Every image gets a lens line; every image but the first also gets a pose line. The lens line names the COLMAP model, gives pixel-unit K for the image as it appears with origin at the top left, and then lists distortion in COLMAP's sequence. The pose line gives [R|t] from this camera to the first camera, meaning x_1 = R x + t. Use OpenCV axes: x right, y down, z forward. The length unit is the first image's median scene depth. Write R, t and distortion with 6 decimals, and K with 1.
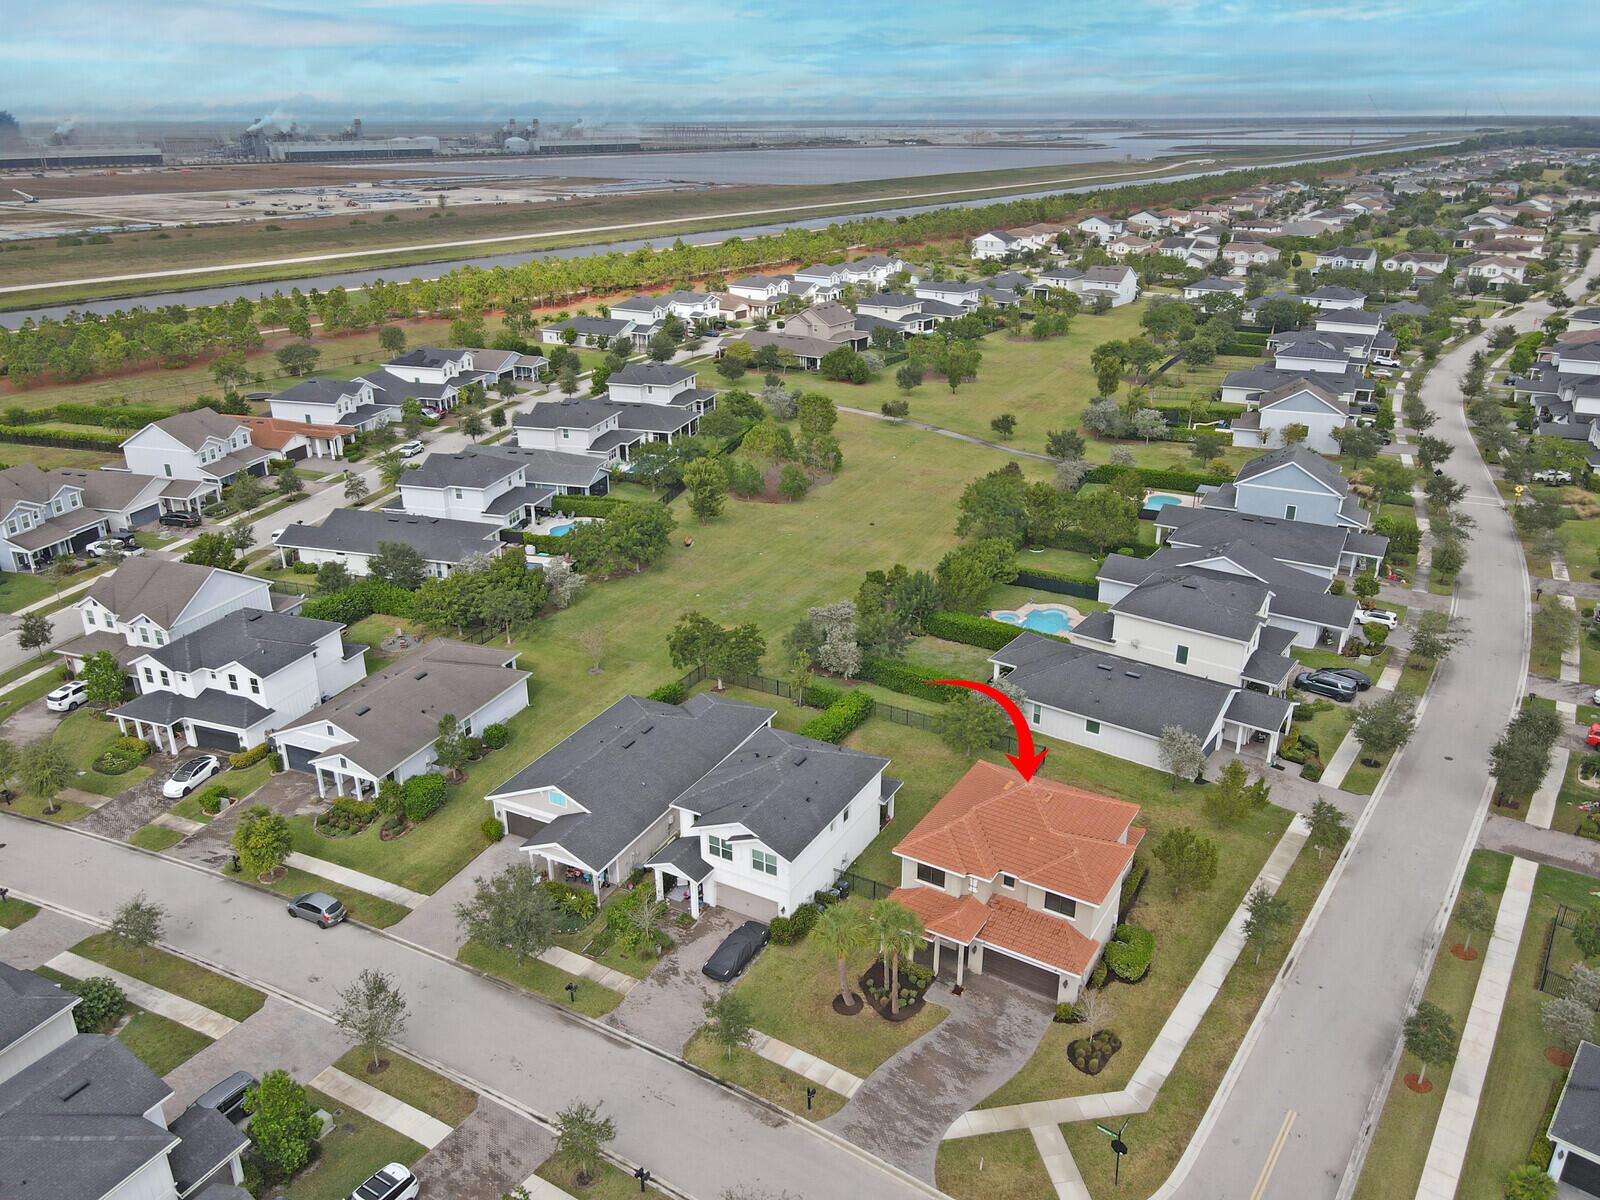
lens RADIAL K [[1177.9, 0, 805.7], [0, 1177.9, 595.1], [0, 0, 1]] dist [-0.005210, 0.042526]
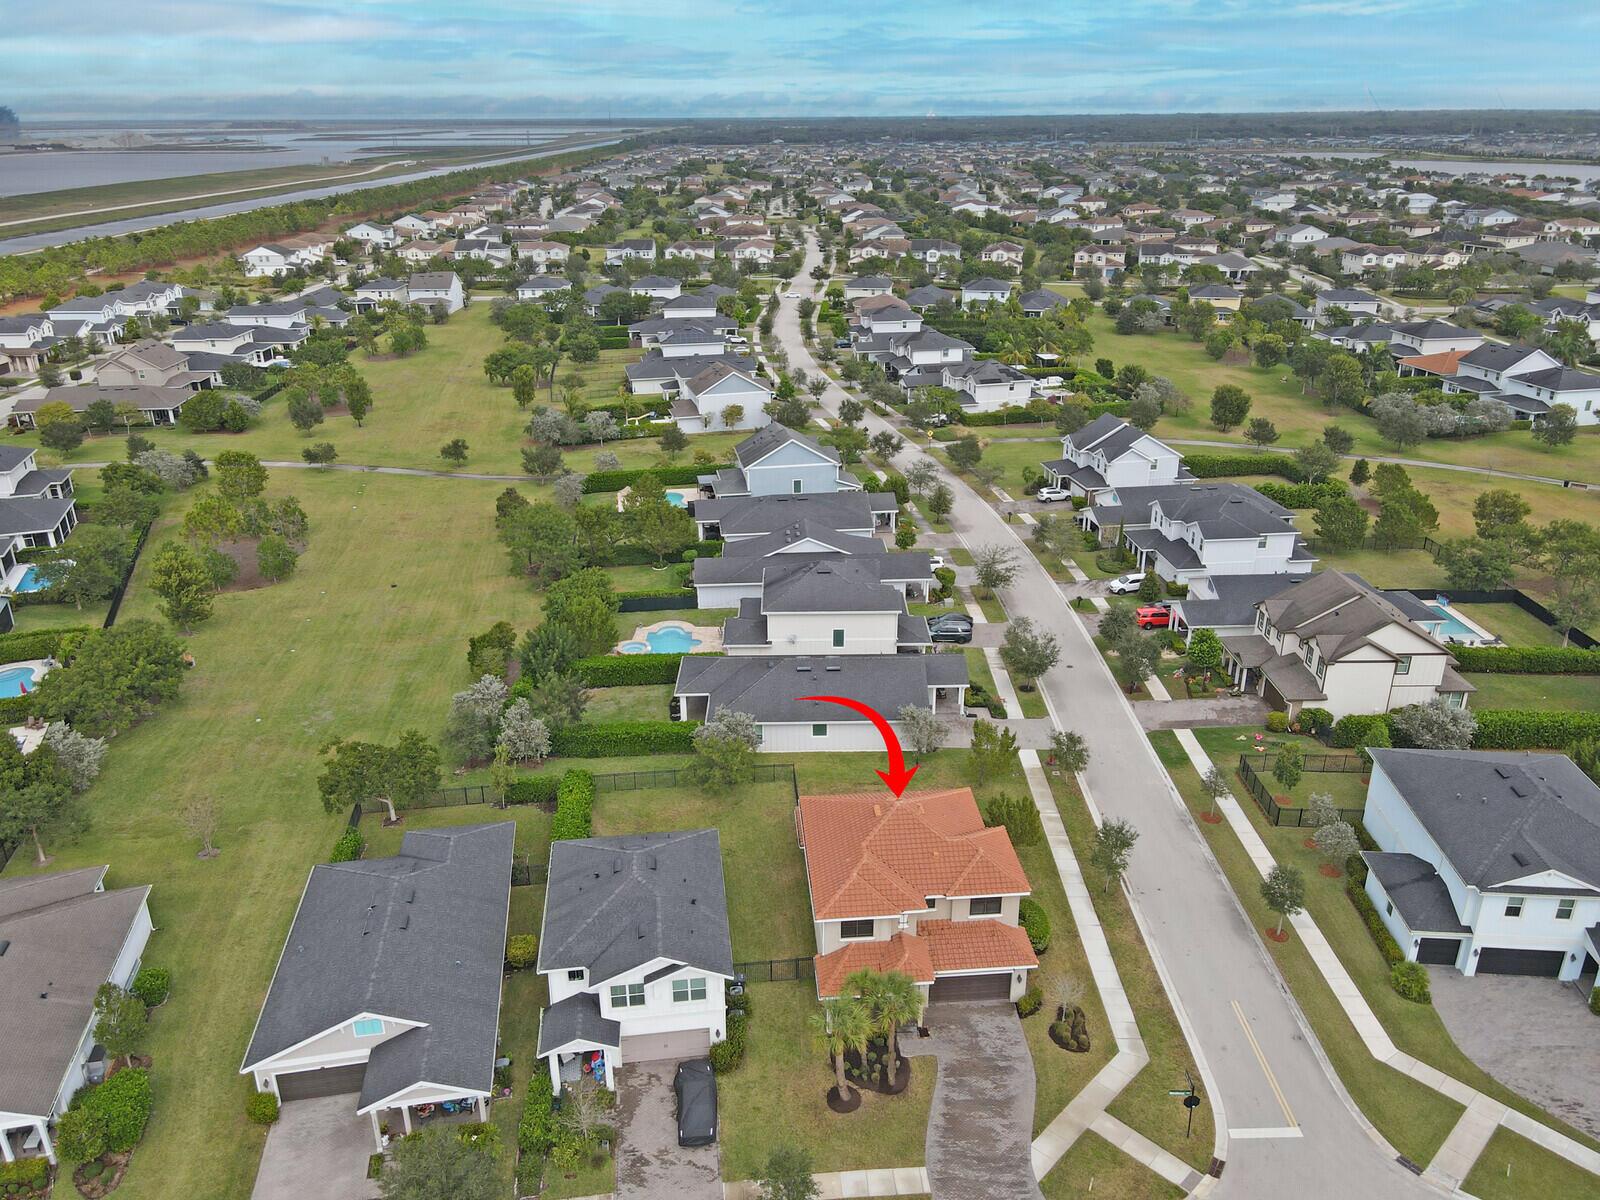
lens RADIAL K [[1177.9, 0, 805.7], [0, 1177.9, 595.1], [0, 0, 1]] dist [-0.005210, 0.042526]
pose [[0.804046, -0.228766, 0.548795, -0.361629], [0.229281, 0.970925, 0.068809, -0.088234], [-0.548580, 0.070503, 0.833120, 0.216844]]
